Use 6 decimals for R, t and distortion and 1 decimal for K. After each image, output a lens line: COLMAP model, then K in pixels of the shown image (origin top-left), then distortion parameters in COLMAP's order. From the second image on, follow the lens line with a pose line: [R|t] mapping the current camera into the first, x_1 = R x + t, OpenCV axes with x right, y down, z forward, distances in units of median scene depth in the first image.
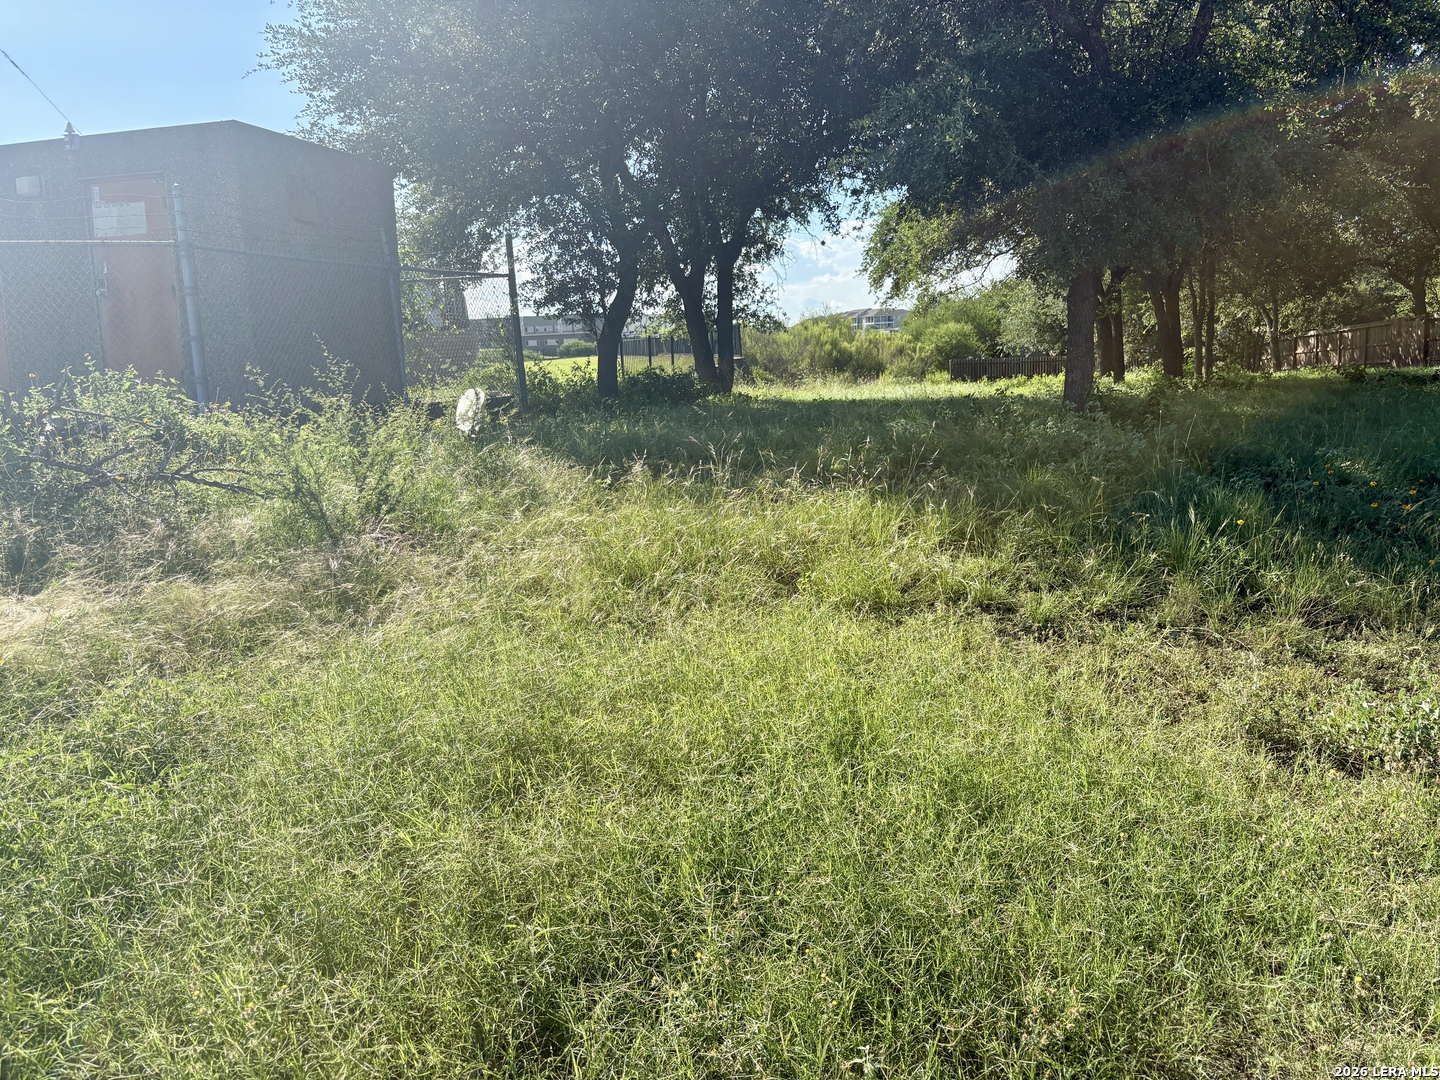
lens RADIAL K [[1096.1, 0, 720.0], [0, 1096.1, 540.0], [0, 0, 1]] dist [0.074477, 0.000301]
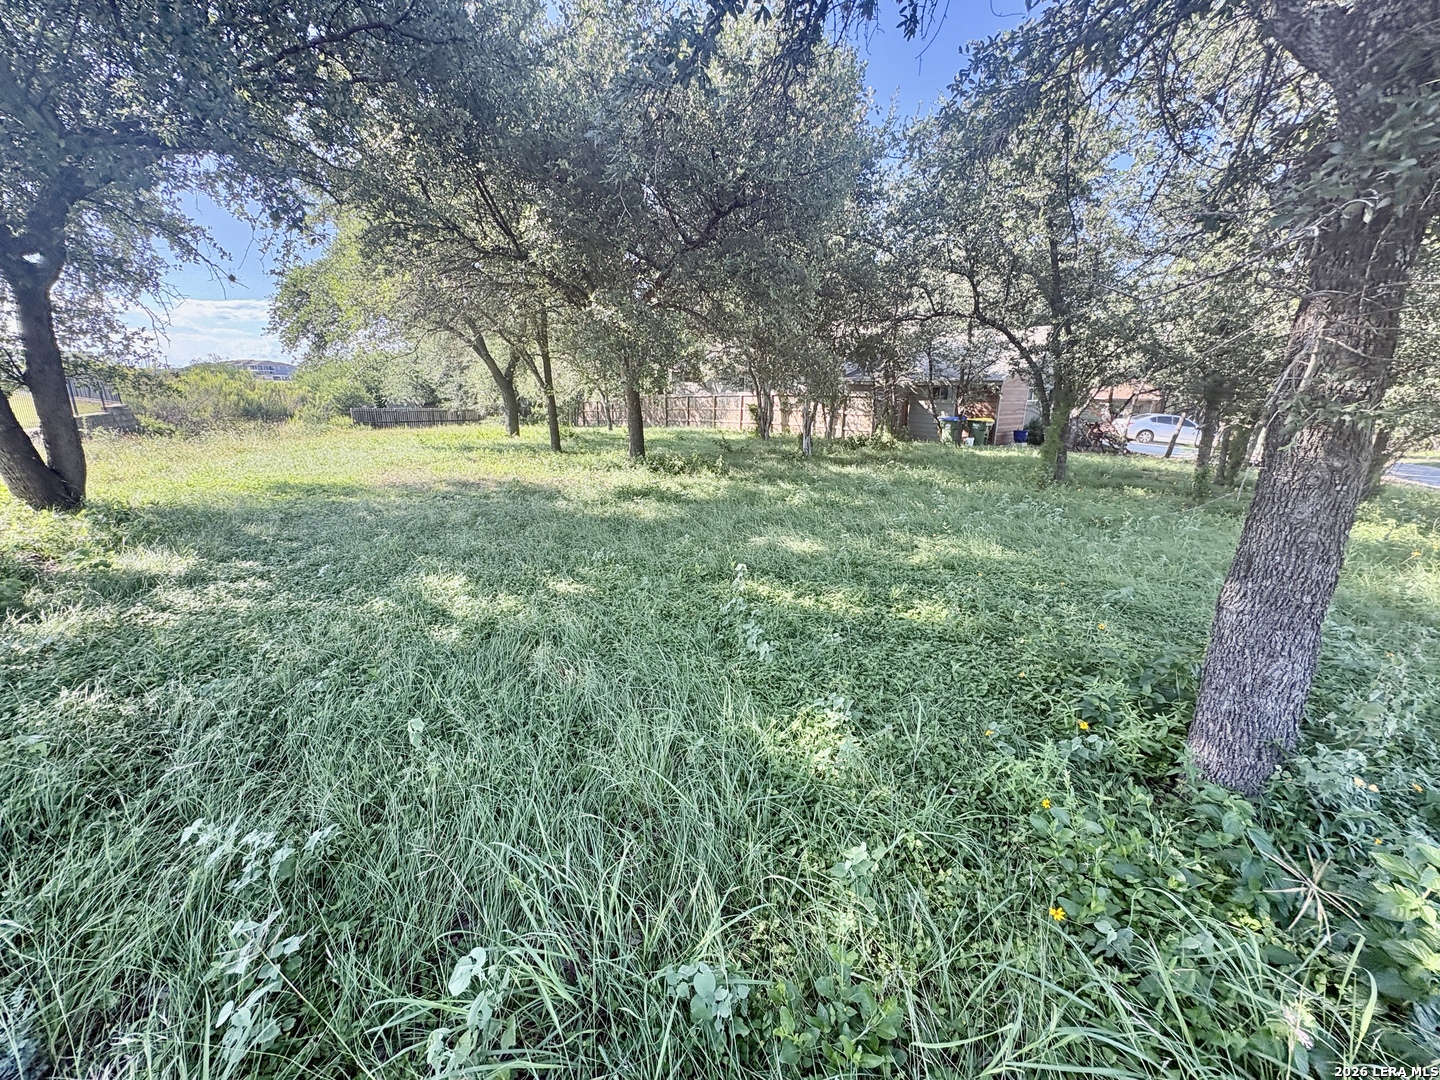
lens RADIAL K [[575.4, 0, 723.7], [0, 575.4, 538.0], [0, 0, 1]] dist [0.000931, 0.000171]
pose [[0.694970, -0.135022, 0.706248, 0.027474], [0.084671, 0.990745, 0.106094, -0.109436], [-0.714036, -0.013934, 0.699970, 0.482982]]
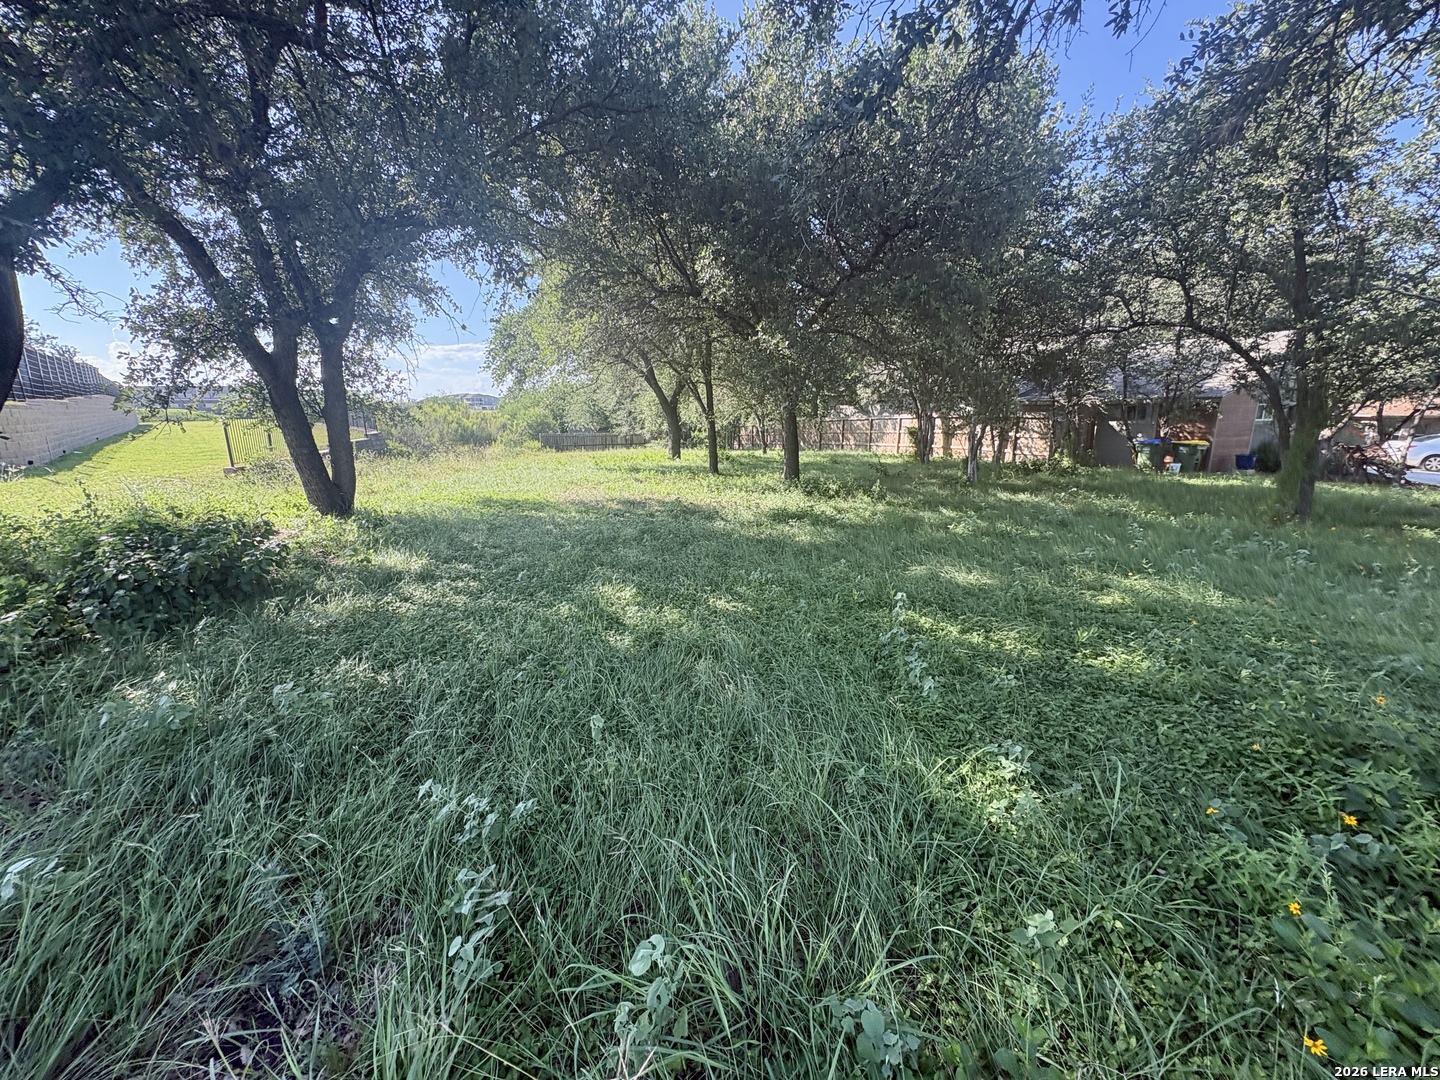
lens RADIAL K [[577.8, 0, 722.5], [0, 577.8, 535.9], [0, 0, 1]] dist [0.001397, -0.000254]
pose [[0.856313, -0.073556, 0.511192, 0.023022], [0.059075, 0.997259, 0.044540, -0.109908], [-0.513068, -0.007941, 0.858311, 0.483658]]
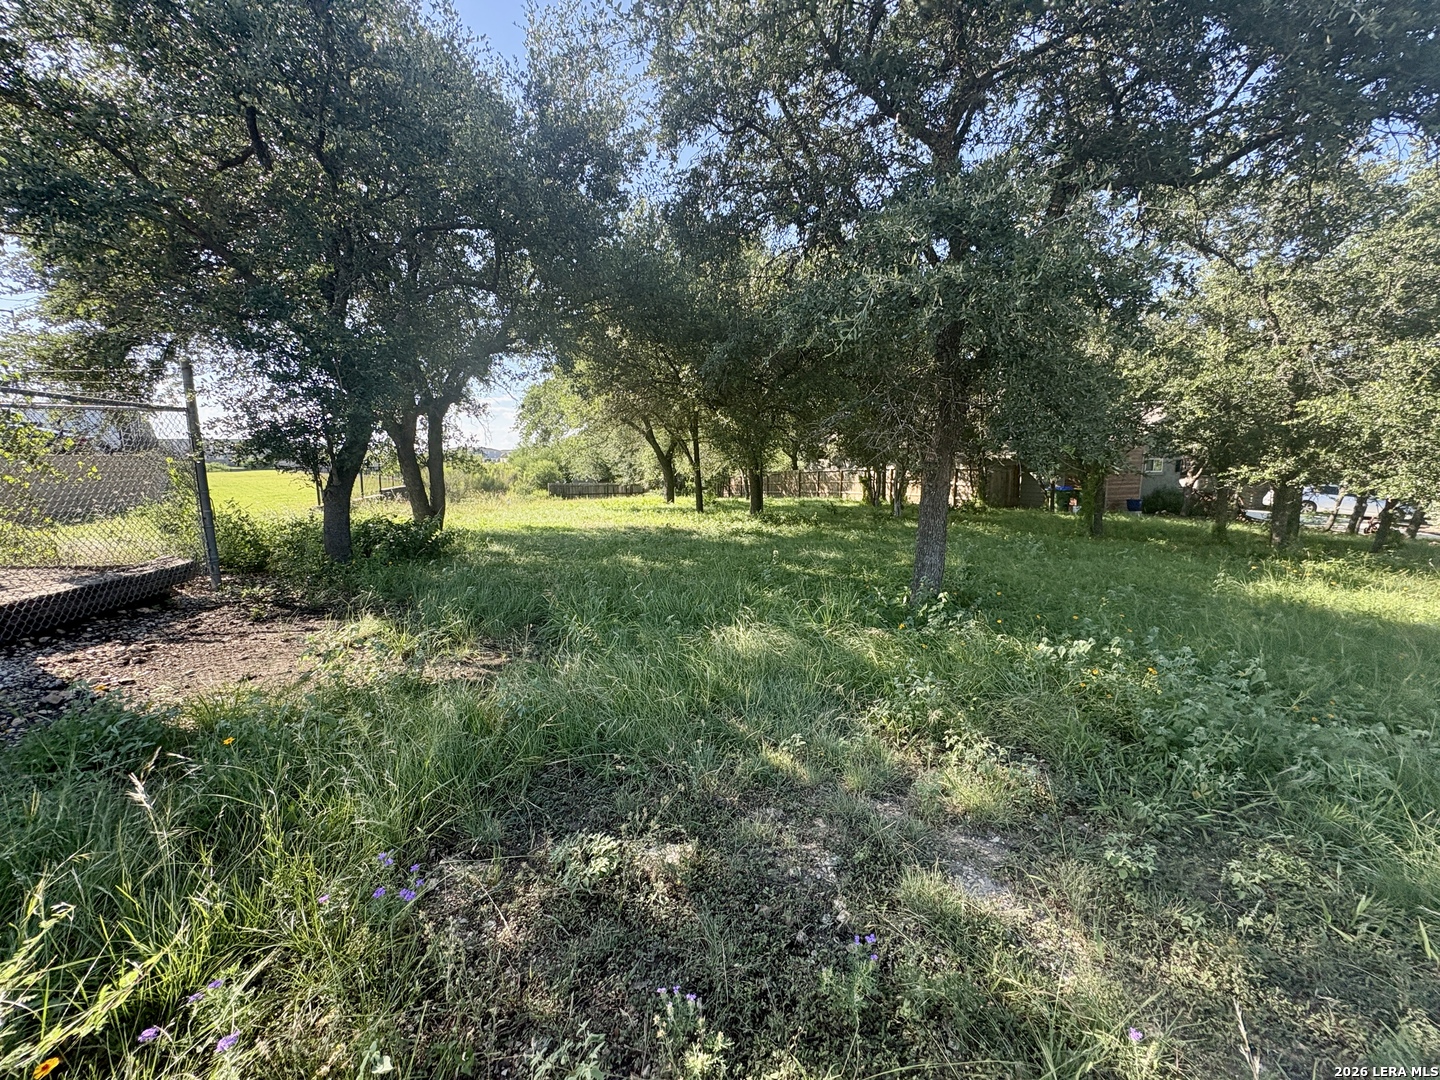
lens RADIAL K [[583.9, 0, 720.0], [0, 583.9, 540.0], [0, 0, 1]] dist [-0.001065, -0.000278]
pose [[0.856501, -0.028914, 0.515335, -0.056773], [0.057035, 0.997617, -0.038820, -0.075040], [-0.512984, 0.062642, 0.856109, 0.311812]]
